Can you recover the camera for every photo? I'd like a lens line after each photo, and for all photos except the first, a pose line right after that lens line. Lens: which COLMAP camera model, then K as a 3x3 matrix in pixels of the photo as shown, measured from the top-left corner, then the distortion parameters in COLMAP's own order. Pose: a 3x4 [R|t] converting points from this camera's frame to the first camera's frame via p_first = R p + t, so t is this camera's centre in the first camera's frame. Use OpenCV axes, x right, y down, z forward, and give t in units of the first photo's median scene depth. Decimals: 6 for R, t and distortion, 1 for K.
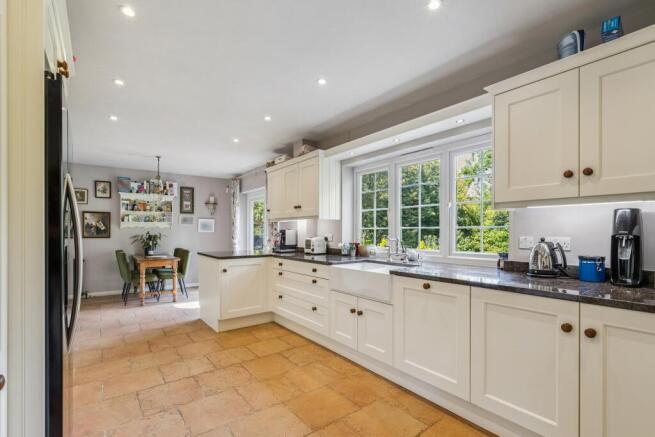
lens RADIAL K [[301.3, 0, 328.4], [0, 301.3, 231.2], [0, 0, 1]] dist [-0.002636, 0.000129]
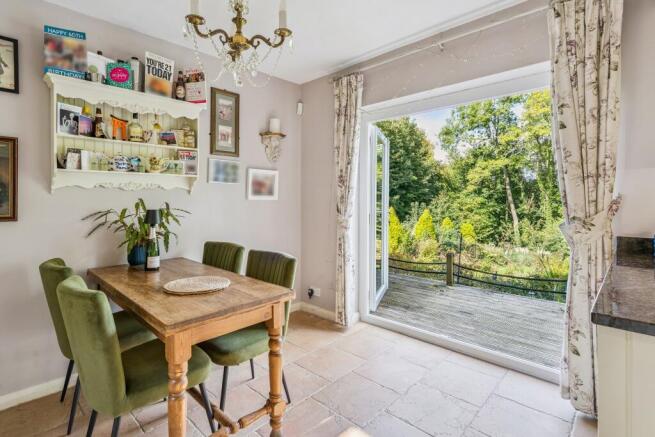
lens RADIAL K [[332.2, 0, 329.0], [0, 332.2, 199.9], [0, 0, 1]] dist [-0.000006, -0.000208]
pose [[0.987202, -0.007554, 0.159295, -0.438066], [0.007004, 0.999967, 0.004015, 0.001165], [-0.159321, -0.002848, 0.987223, 0.578673]]
